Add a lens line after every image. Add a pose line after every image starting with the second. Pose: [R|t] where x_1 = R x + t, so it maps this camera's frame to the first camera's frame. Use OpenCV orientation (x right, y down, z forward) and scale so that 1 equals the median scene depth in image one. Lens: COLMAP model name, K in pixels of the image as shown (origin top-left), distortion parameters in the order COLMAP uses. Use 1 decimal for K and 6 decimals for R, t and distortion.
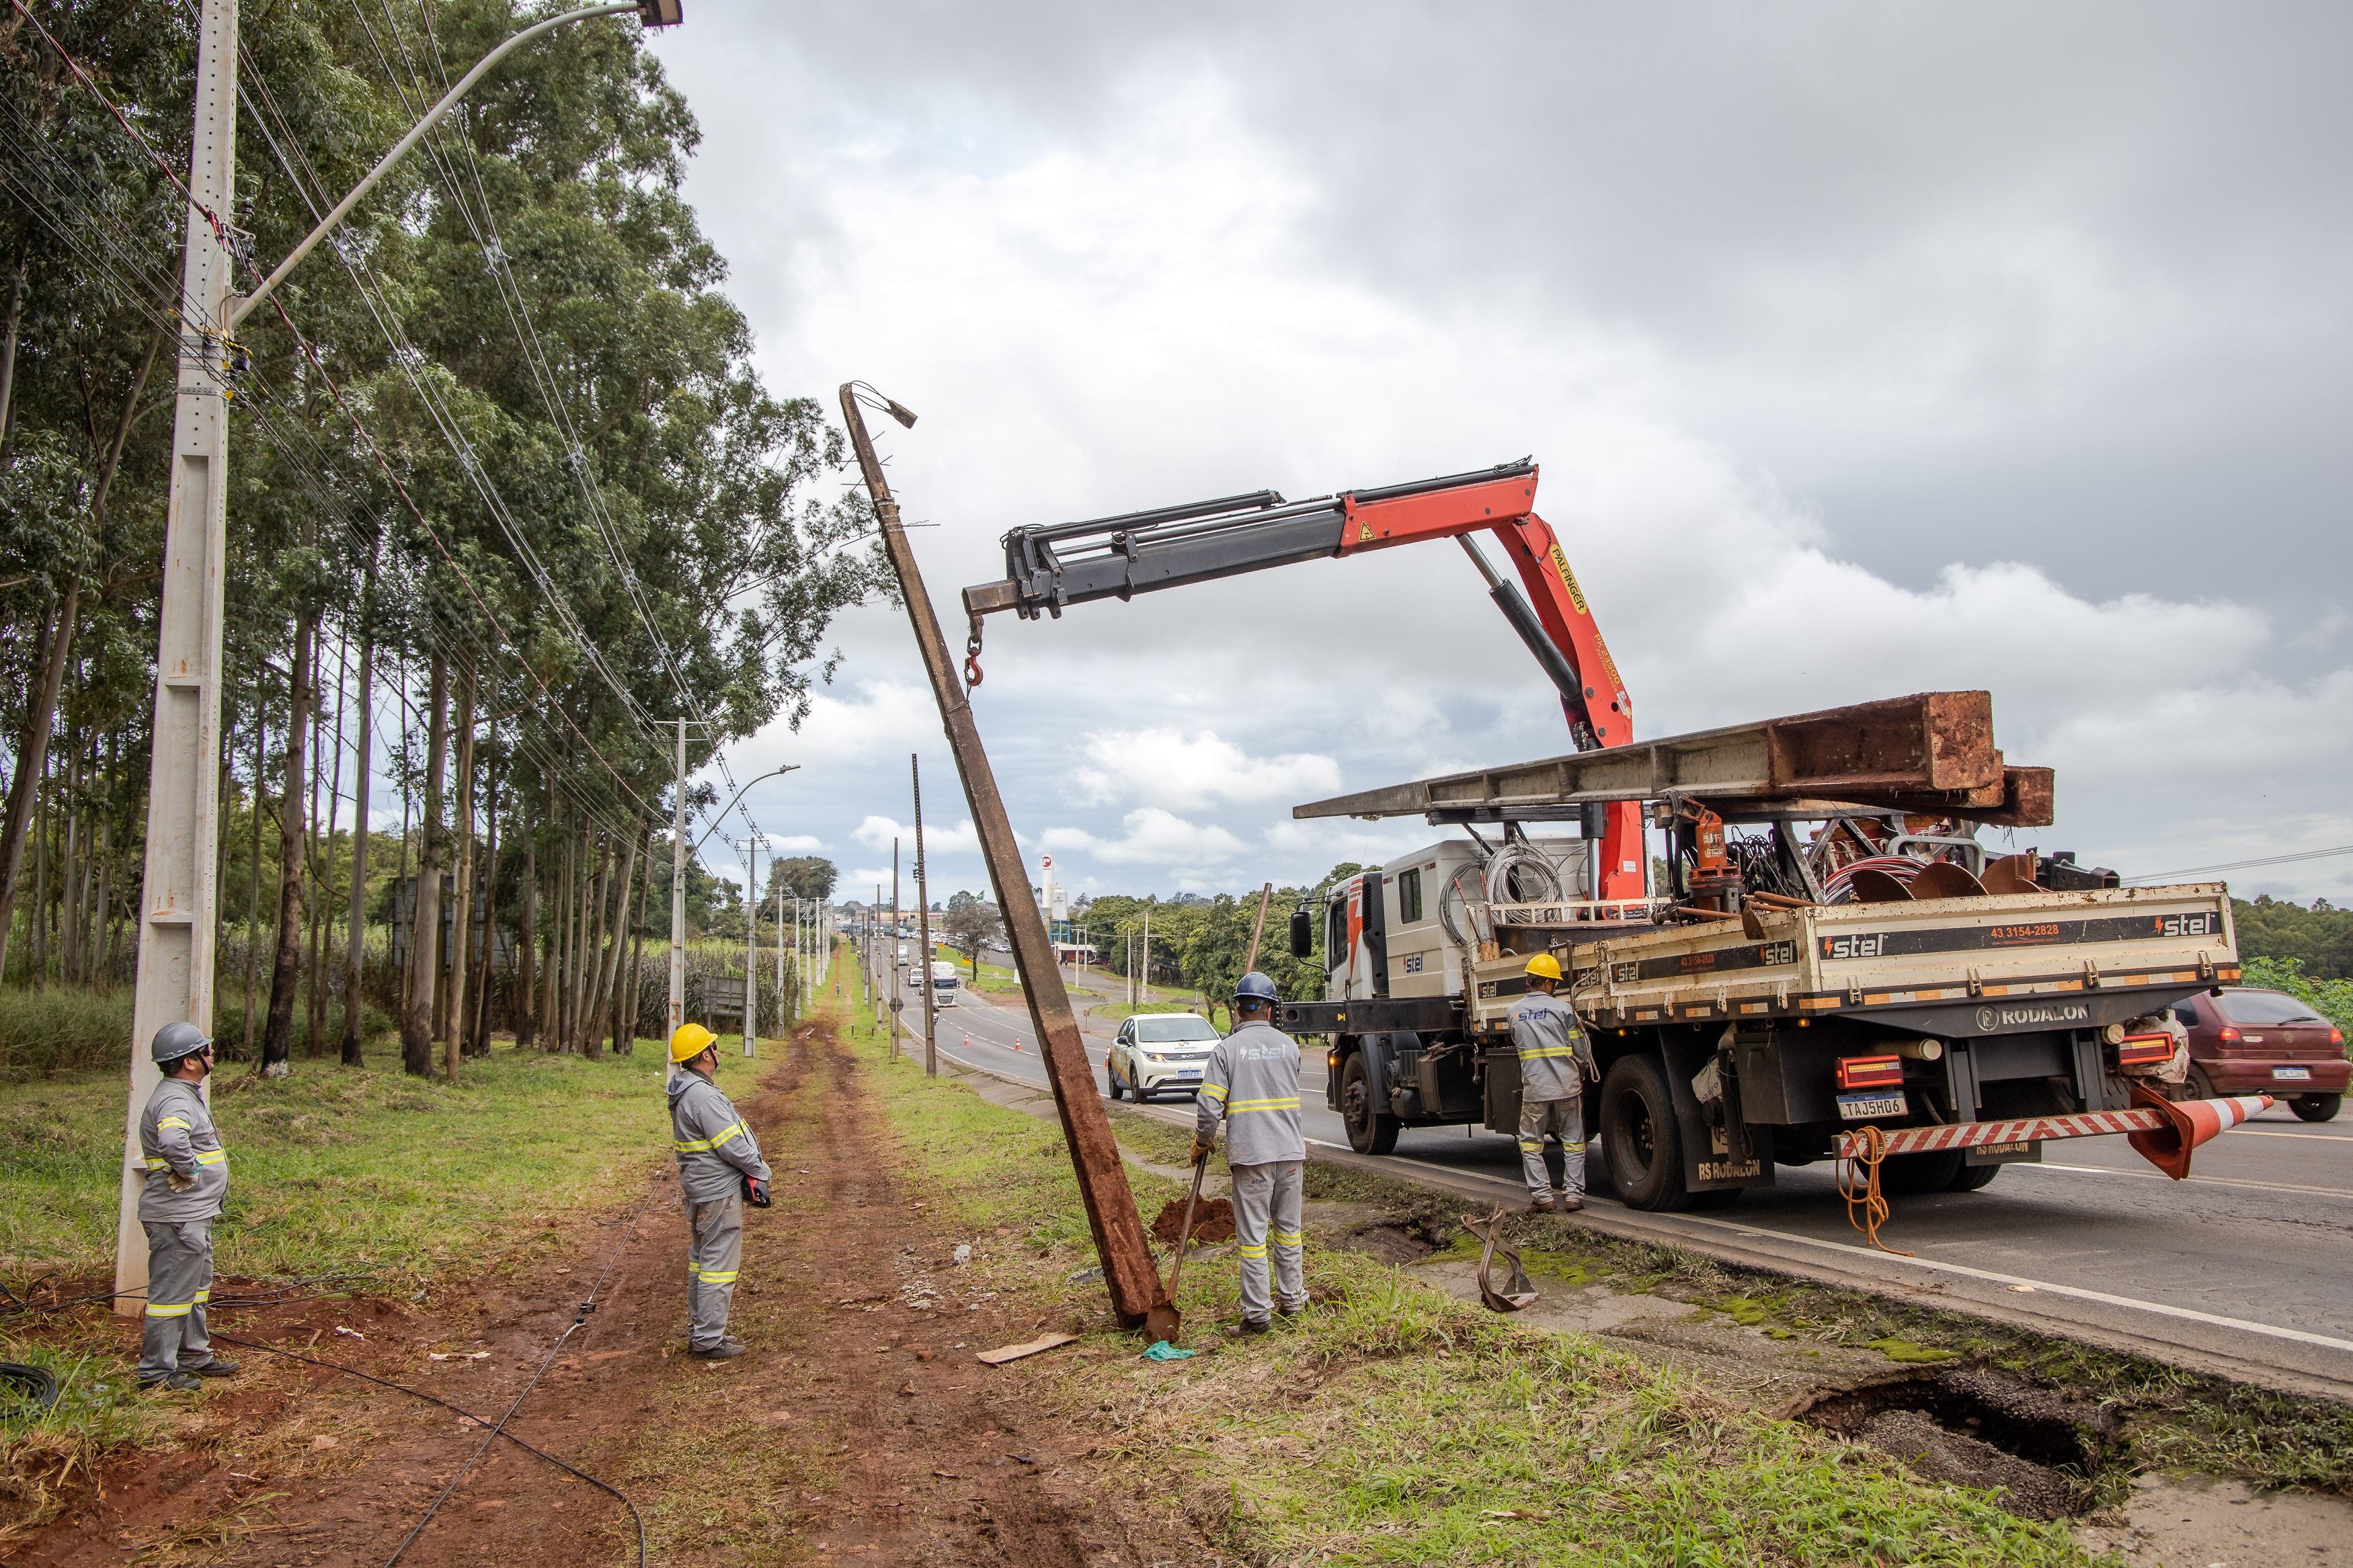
lens RADIAL K [[1763.7, 0, 1176.5], [0, 1763.7, 784.0], [0, 0, 1]] dist [-0.070551, 0.001298]
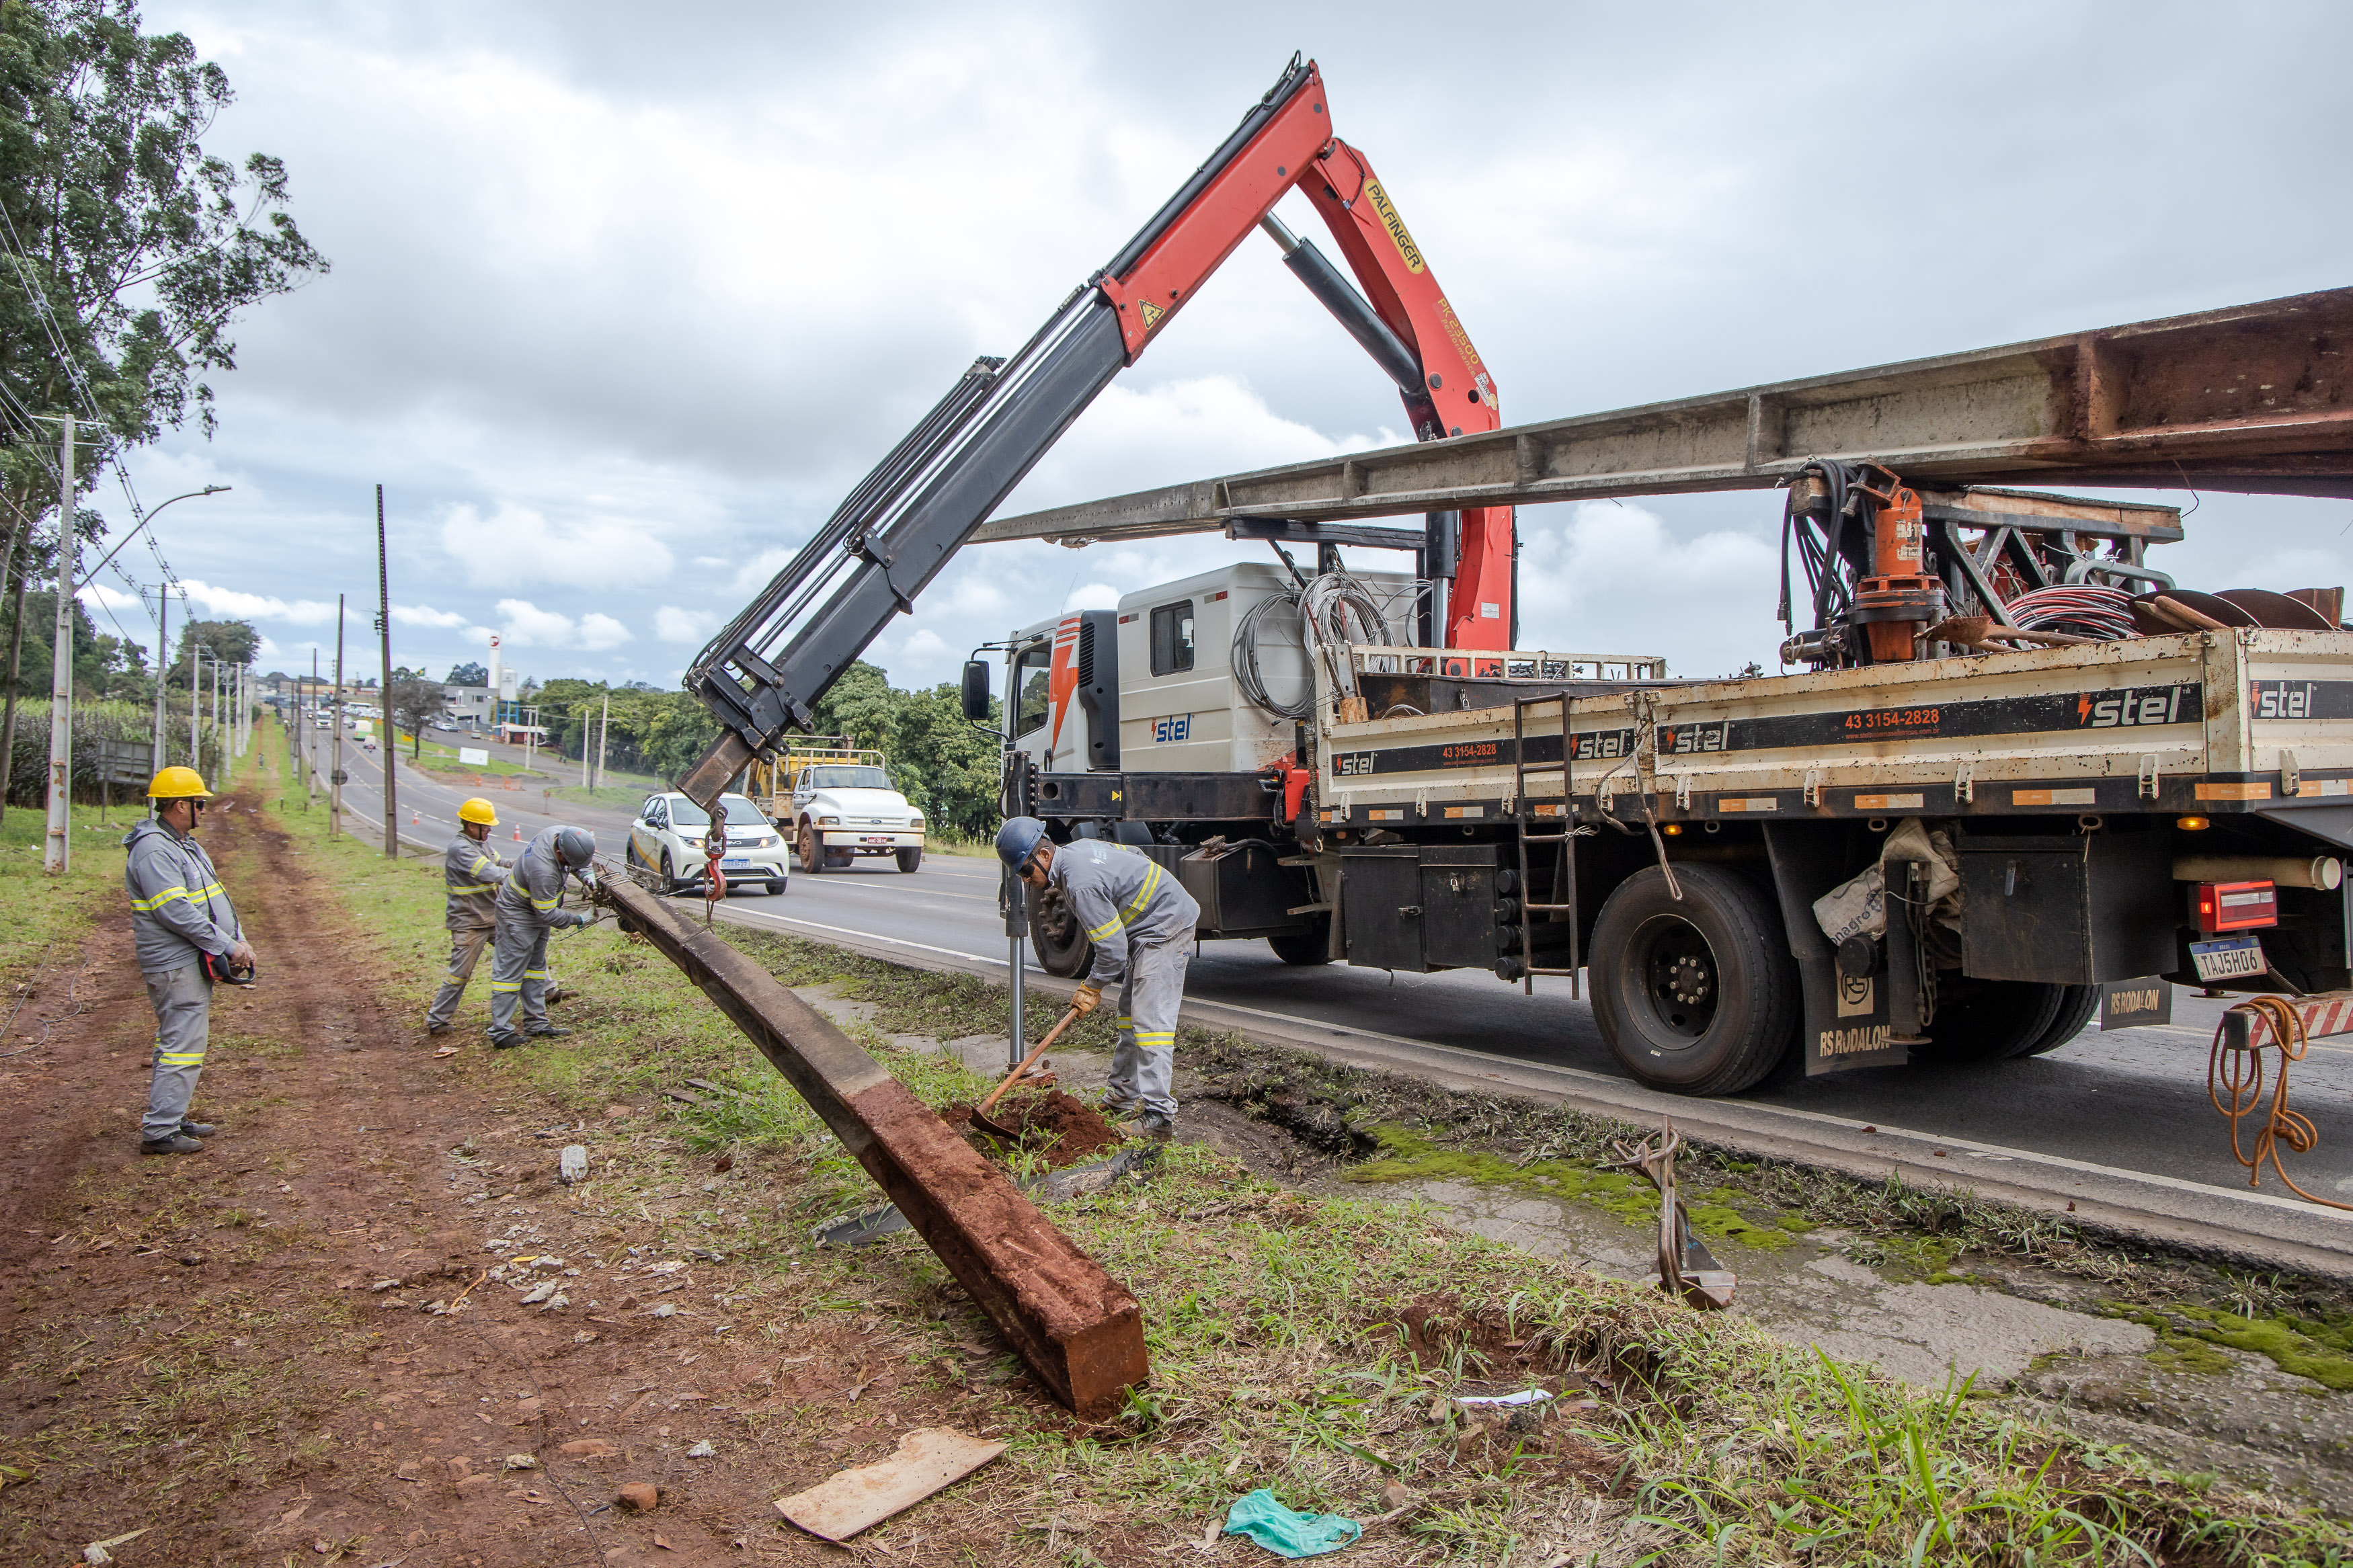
lens RADIAL K [[1713.8, 0, 1176.5], [0, 1713.8, 784.0], [0, 0, 1]] dist [-0.076157, 0.081645]
pose [[0.952418, 0.035256, 0.302748, -0.100227], [-0.070106, 0.991995, 0.105025, 0.059409], [-0.296622, -0.121252, 0.947266, 0.379854]]
